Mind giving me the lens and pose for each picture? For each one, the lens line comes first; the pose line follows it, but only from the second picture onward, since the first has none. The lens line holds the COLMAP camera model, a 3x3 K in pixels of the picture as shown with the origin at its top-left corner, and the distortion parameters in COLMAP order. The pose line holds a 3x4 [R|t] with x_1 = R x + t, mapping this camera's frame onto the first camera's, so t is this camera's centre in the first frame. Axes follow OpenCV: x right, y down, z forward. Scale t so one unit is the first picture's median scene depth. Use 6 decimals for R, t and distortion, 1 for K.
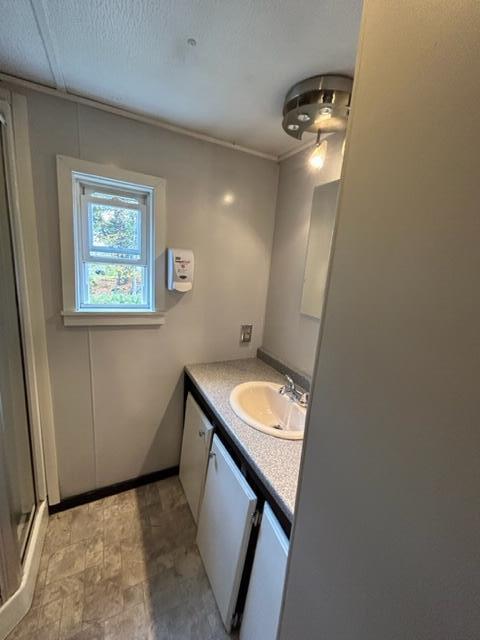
lens RADIAL K [[262.4, 0, 242.0], [0, 262.4, 315.3], [0, 0, 1]] dist [-0.005524, 0.000583]
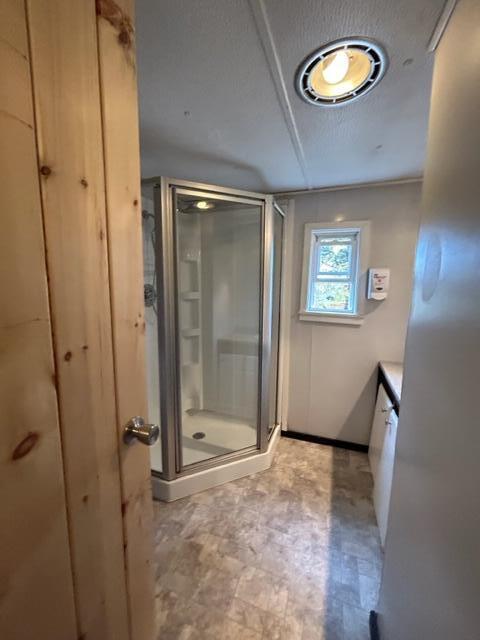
lens RADIAL K [[262.4, 0, 242.6], [0, 262.4, 318.8], [0, 0, 1]] dist [-0.005524, 0.000583]
pose [[0.689611, 0.035968, -0.723286, 0.264858], [-0.105566, 0.993090, -0.051266, 0.147532], [0.716444, 0.111708, 0.688643, -0.392887]]
